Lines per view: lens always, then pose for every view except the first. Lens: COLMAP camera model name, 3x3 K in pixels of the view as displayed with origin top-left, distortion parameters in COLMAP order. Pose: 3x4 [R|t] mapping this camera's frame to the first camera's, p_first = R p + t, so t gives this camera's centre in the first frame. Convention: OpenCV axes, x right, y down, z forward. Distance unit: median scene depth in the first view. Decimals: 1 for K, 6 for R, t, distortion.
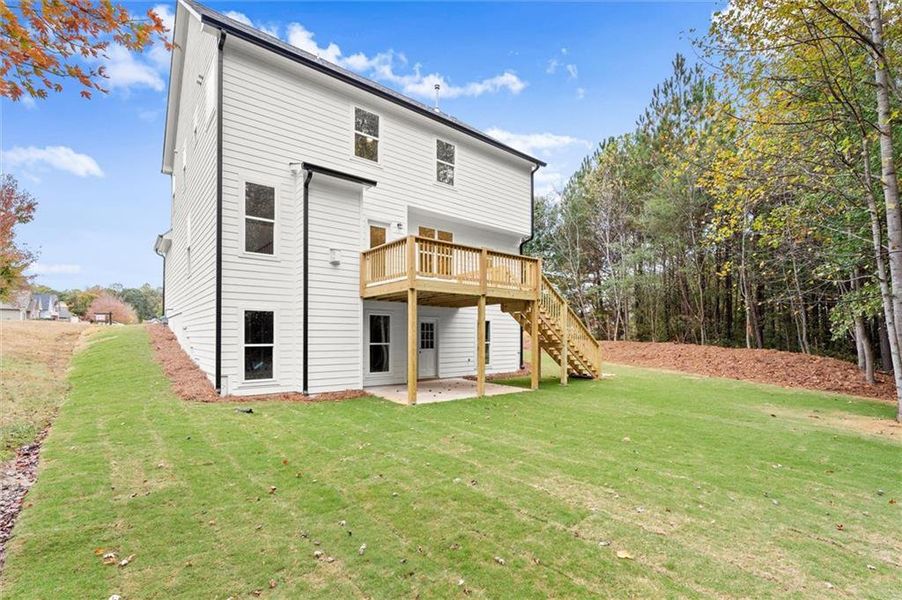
lens RADIAL K [[394.3, 0, 454.2], [0, 394.3, 331.3], [0, 0, 1]] dist [-0.001190, -0.000136]
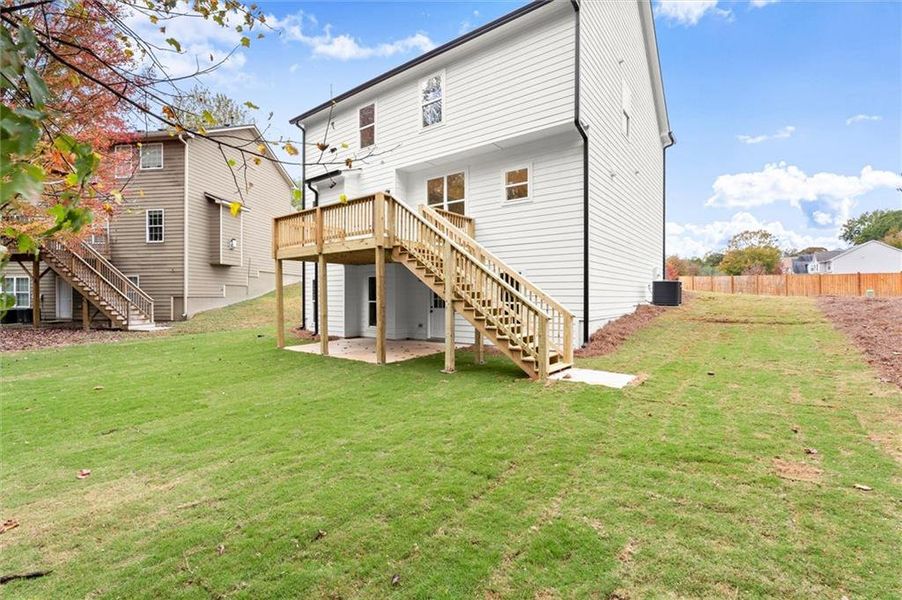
lens RADIAL K [[400.0, 0, 452.5], [0, 400.0, 297.0], [0, 0, 1]] dist [-0.001604, -0.000088]
pose [[0.229142, -0.002690, -0.973389, 0.895813], [0.013888, 0.999903, 0.000505, 0.018127], [0.973294, -0.013634, 0.229157, 0.858694]]
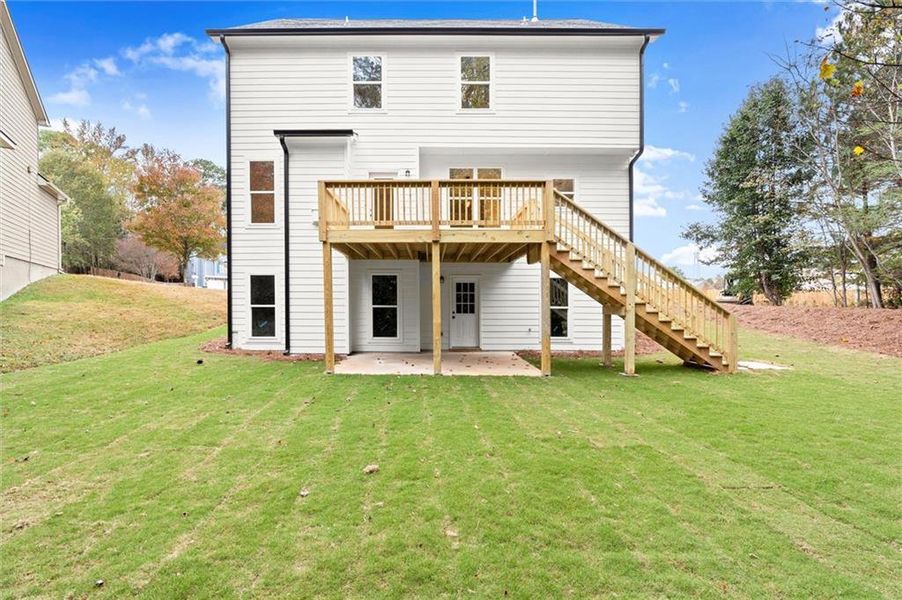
lens RADIAL K [[409.3, 0, 451.5], [0, 409.3, 302.8], [0, 0, 1]] dist [-0.001236, 0.000018]
pose [[0.773392, -0.001751, -0.633926, 0.469624], [0.006770, 0.999962, 0.005498, 0.016930], [0.633892, -0.008544, 0.773375, 0.322932]]
